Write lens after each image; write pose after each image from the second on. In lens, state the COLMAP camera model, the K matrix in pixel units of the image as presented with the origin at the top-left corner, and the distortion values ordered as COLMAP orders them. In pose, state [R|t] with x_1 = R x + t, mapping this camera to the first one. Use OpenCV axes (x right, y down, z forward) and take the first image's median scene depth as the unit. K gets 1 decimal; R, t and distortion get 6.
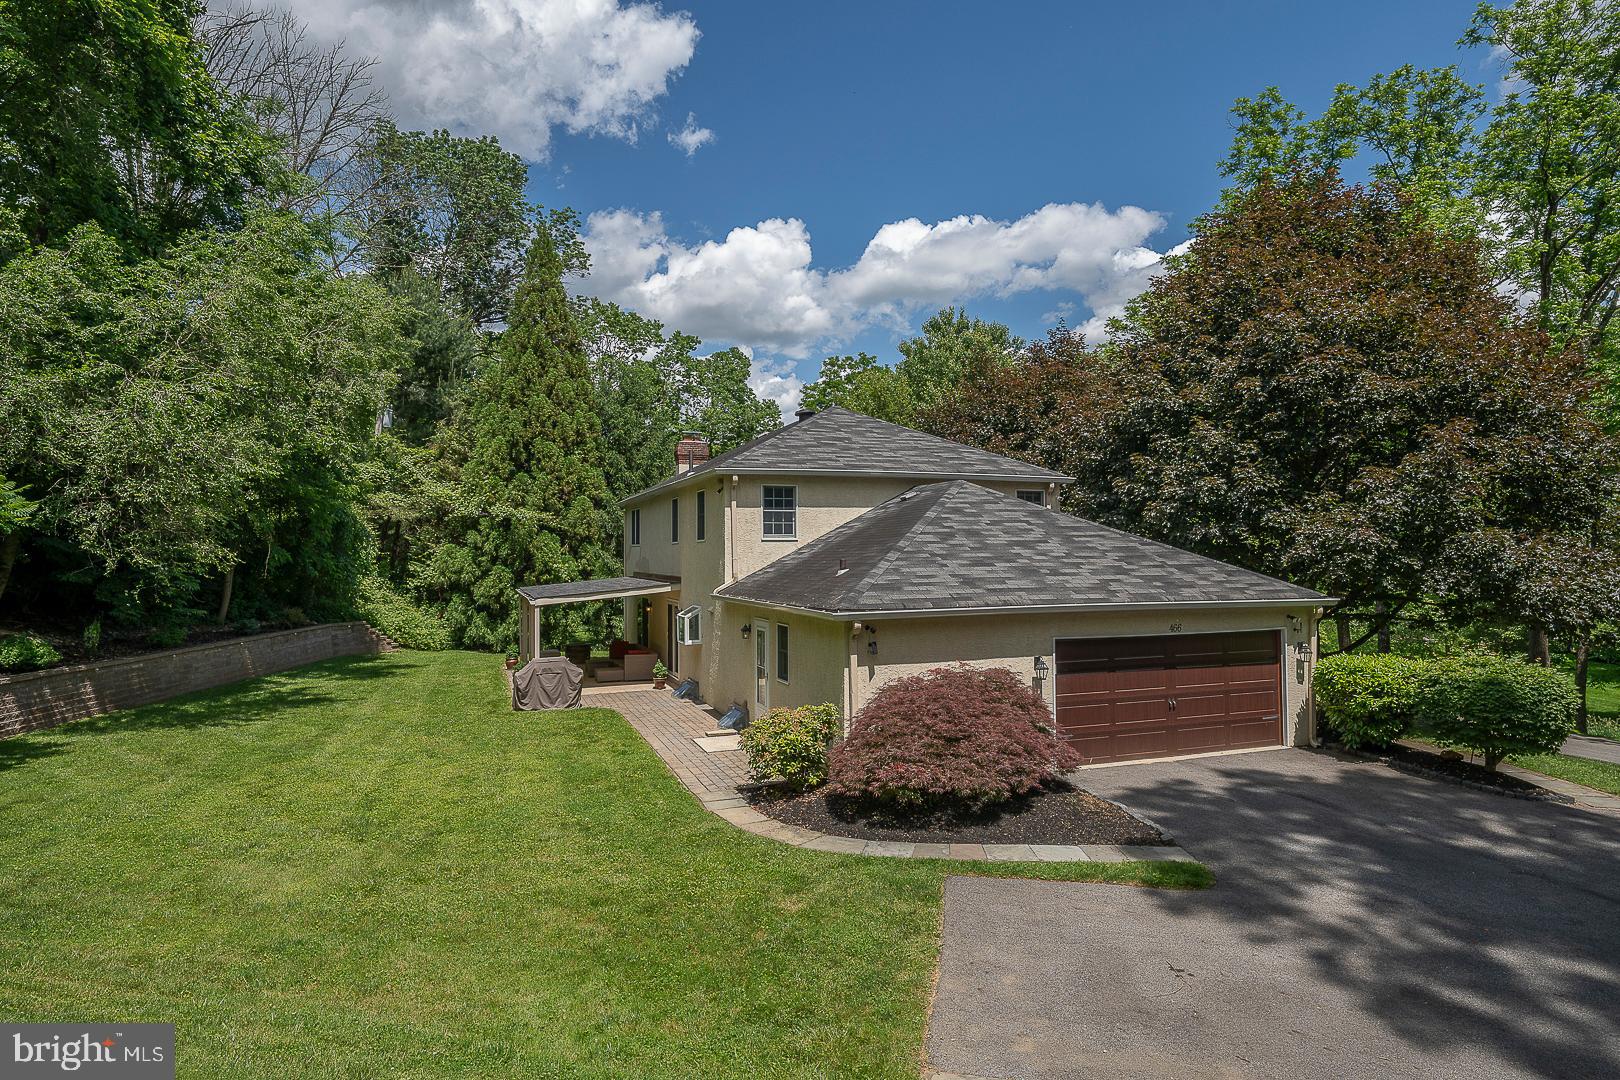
lens RADIAL K [[913.6, 0, 808.5], [0, 913.6, 540.6], [0, 0, 1]] dist [0.006049, 0.001418]
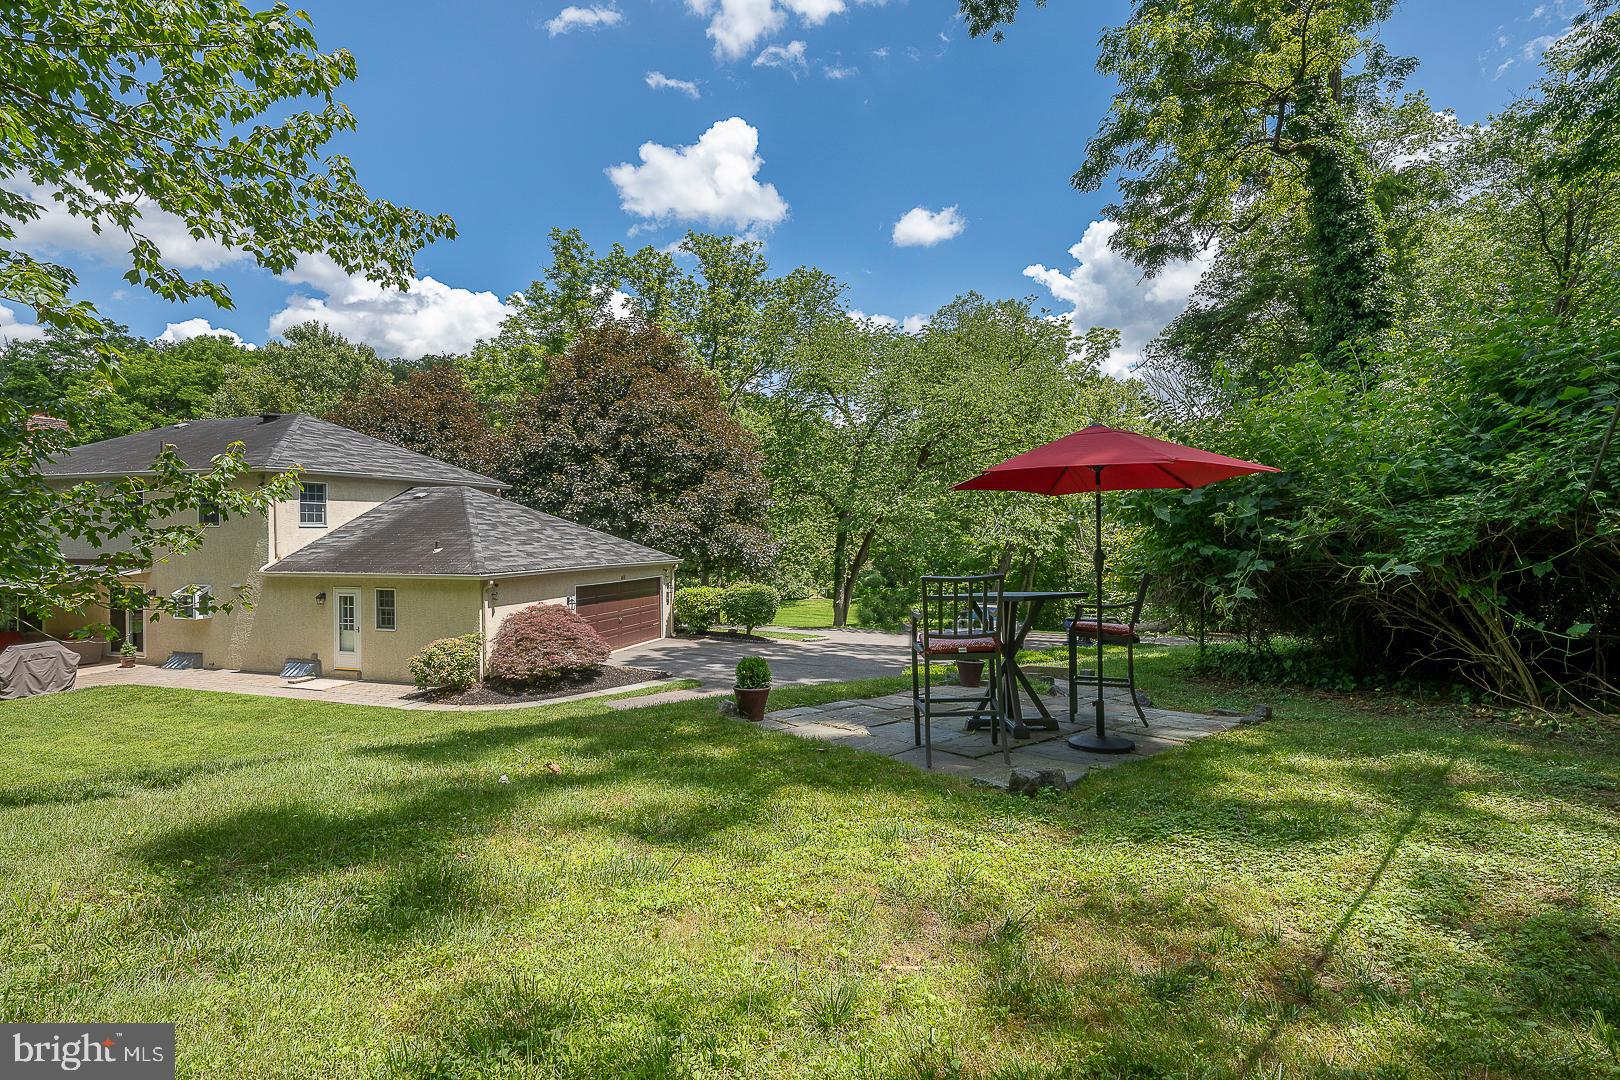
lens RADIAL K [[795.8, 0, 811.1], [0, 795.8, 536.4], [0, 0, 1]] dist [0.000478, 0.000177]
pose [[0.616754, -0.004460, 0.787144, -0.507508], [-0.008900, 0.999881, 0.012639, -0.007884], [-0.787106, -0.014801, 0.616640, -0.222338]]
